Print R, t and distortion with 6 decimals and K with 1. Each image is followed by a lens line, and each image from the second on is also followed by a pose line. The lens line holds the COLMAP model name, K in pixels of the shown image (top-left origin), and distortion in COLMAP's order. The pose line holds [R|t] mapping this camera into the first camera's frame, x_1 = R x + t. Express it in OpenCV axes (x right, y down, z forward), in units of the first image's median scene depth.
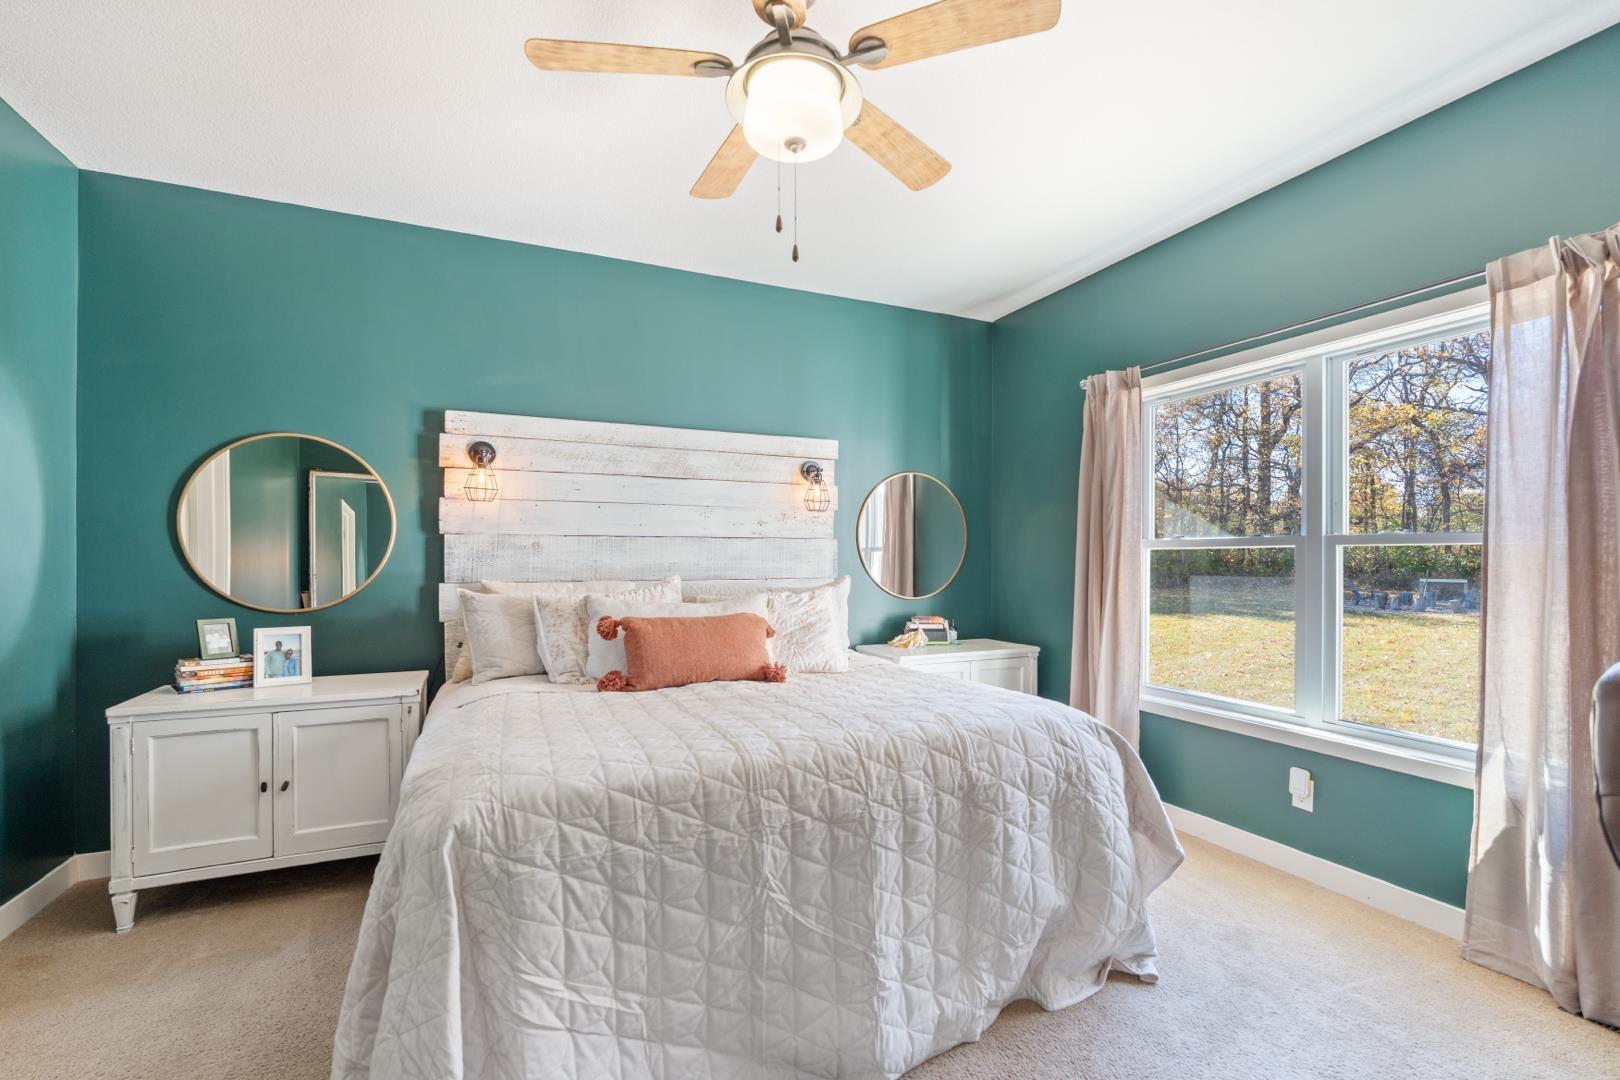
lens RADIAL K [[716.5, 0, 819.3], [0, 716.5, 555.4], [0, 0, 1]] dist [-0.000893, 0.000148]
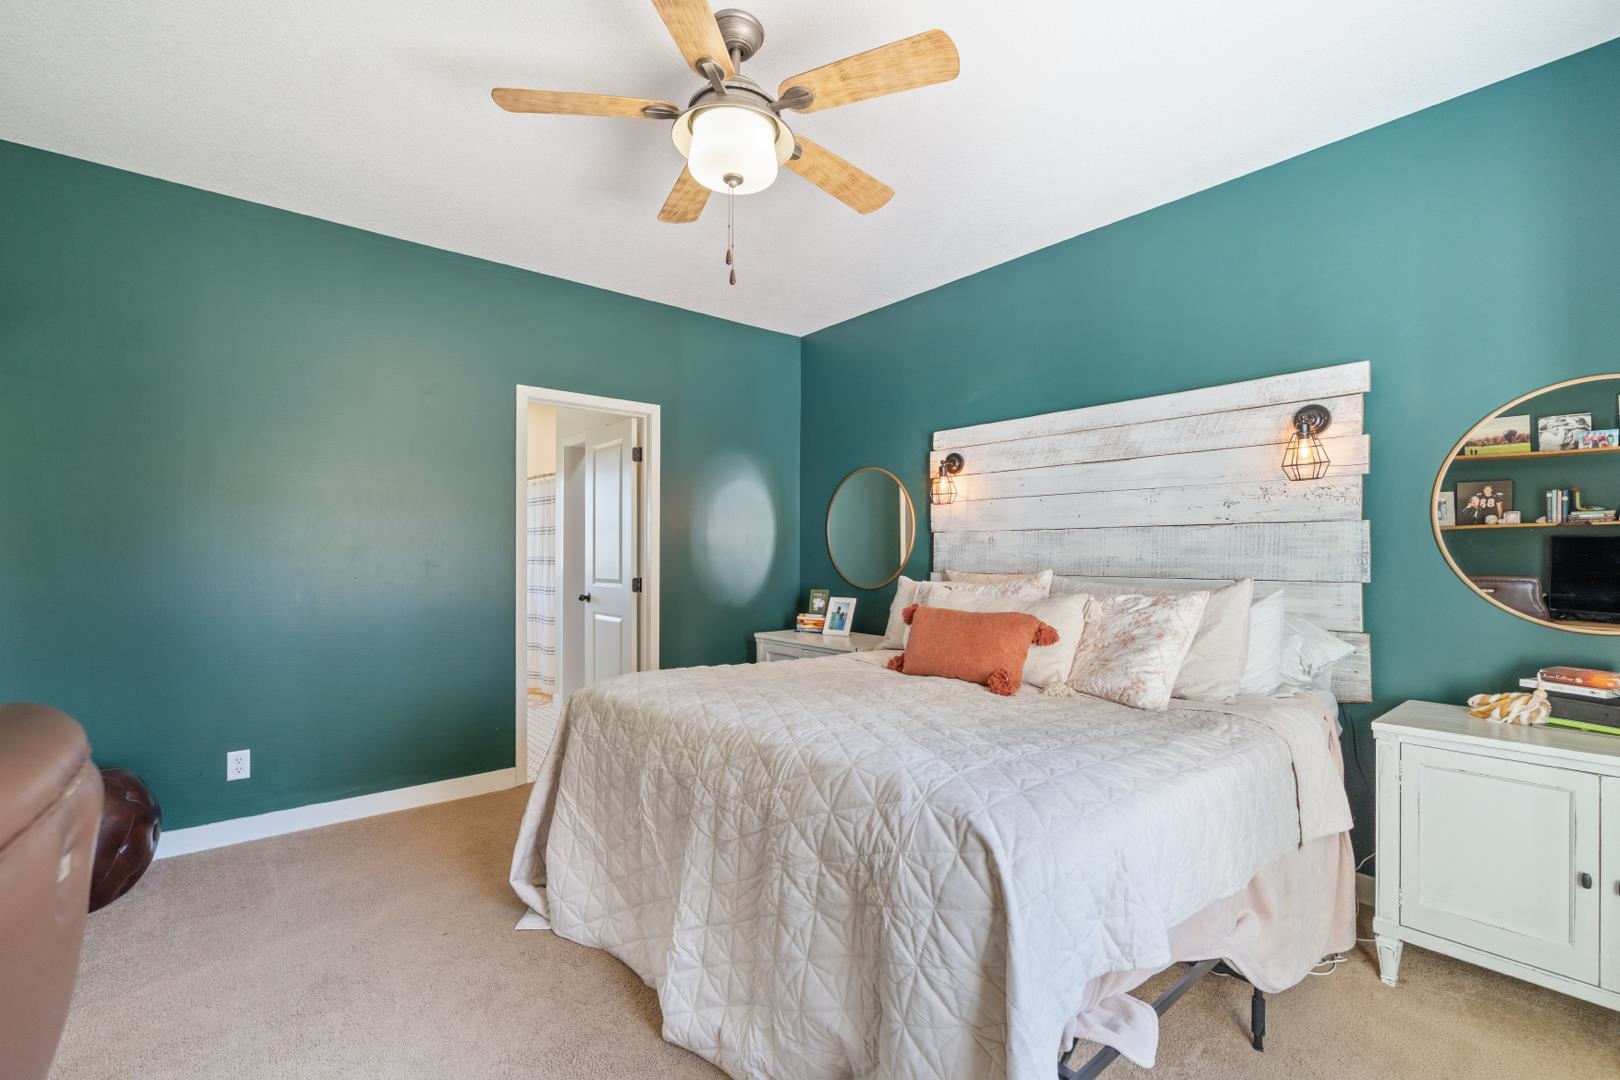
lens RADIAL K [[716.5, 0, 820.9], [0, 716.5, 546.5], [0, 0, 1]] dist [-0.000893, 0.000148]
pose [[0.275622, -0.010944, -0.961204, 0.612667], [0.002693, 0.999940, -0.010613, 0.006704], [0.961262, 0.000337, 0.275635, 0.472252]]
